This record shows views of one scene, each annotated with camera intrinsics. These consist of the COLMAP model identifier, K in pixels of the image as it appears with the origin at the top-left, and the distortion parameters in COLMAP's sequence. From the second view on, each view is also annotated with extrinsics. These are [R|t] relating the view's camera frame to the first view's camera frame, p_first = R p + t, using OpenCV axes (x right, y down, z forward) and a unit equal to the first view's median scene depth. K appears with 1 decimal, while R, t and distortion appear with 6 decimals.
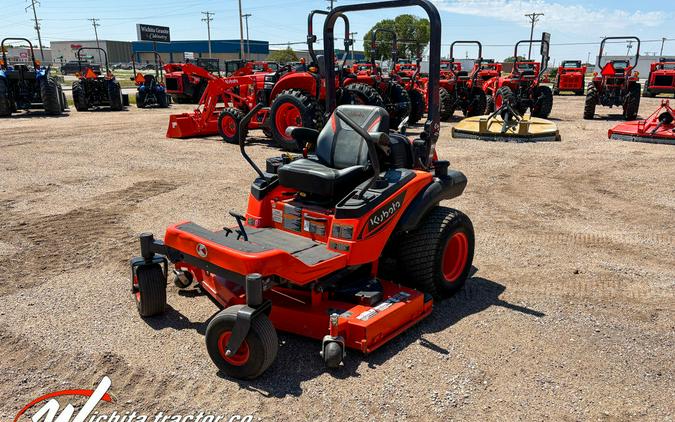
lens RADIAL K [[506.6, 0, 334.1], [0, 506.6, 207.6], [0, 0, 1]] dist [0.006459, -0.003373]
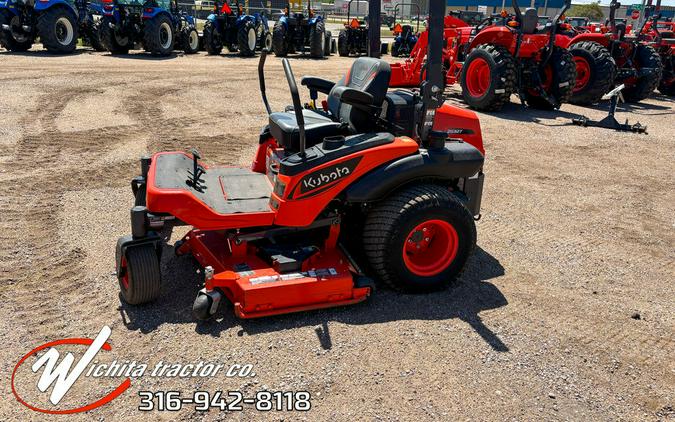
lens RADIAL K [[506.1, 0, 337.5], [0, 506.1, 152.0], [0, 0, 1]] dist [0.000689, -0.003842]
pose [[0.855344, 0.154655, -0.494437, 0.174324], [-0.162608, 0.986316, 0.027208, -0.019042], [0.491878, 0.057127, 0.868788, 0.071425]]
